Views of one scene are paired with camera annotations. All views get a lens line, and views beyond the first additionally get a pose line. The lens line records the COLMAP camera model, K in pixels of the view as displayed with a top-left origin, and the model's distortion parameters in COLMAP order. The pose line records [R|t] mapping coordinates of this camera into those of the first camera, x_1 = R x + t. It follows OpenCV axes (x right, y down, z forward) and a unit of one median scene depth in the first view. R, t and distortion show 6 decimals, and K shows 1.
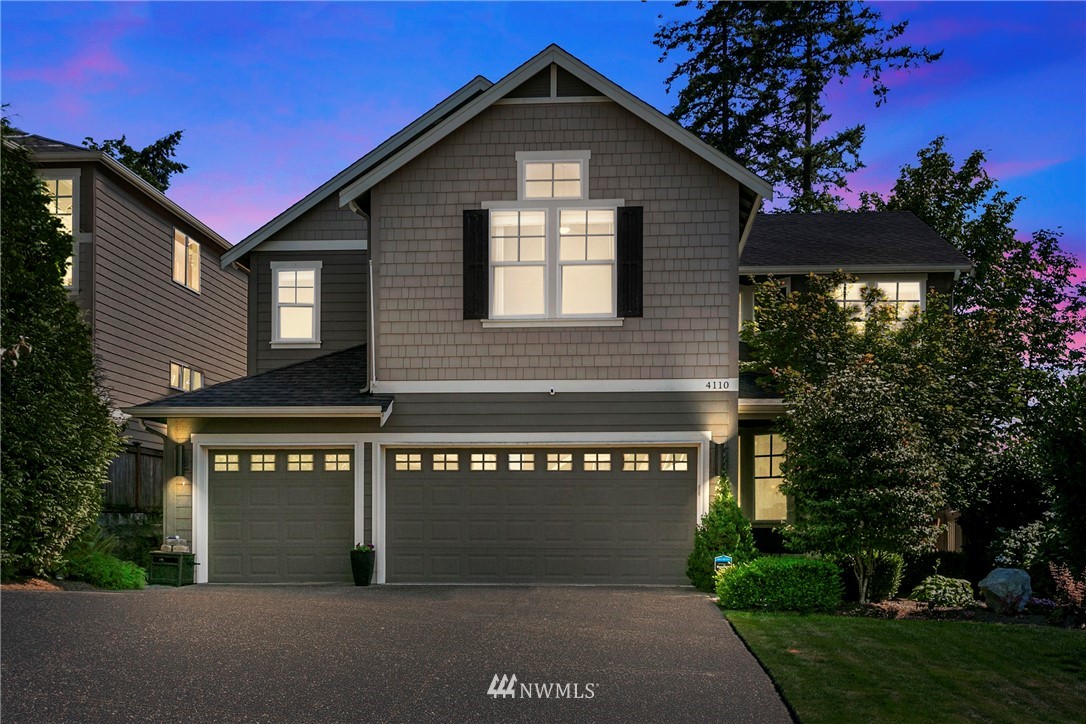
lens RADIAL K [[947.9, 0, 541.1], [0, 947.9, 410.2], [0, 0, 1]] dist [0.039732, -0.002813]
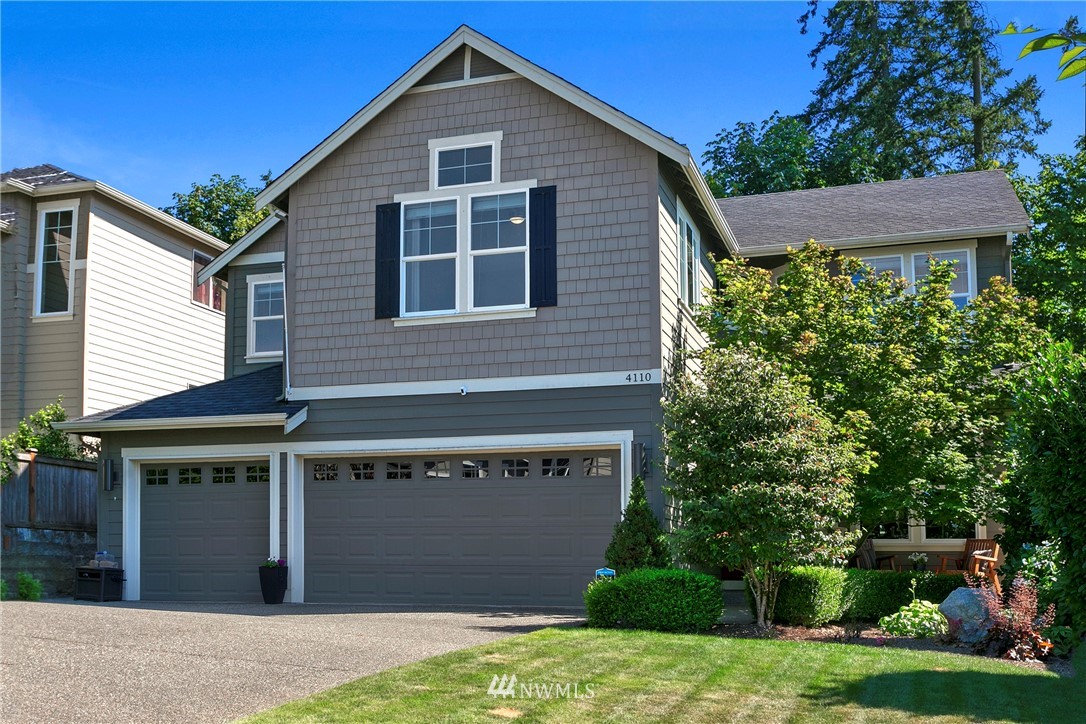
lens RADIAL K [[1060.3, 0, 543.3], [0, 1060.3, 363.2], [0, 0, 1]] dist [0.034406, 0.000000]
pose [[0.967955, -0.043898, -0.247258, 0.338236], [0.024287, 0.996351, -0.081817, 0.038300], [0.249947, 0.073190, 0.965489, 0.027182]]
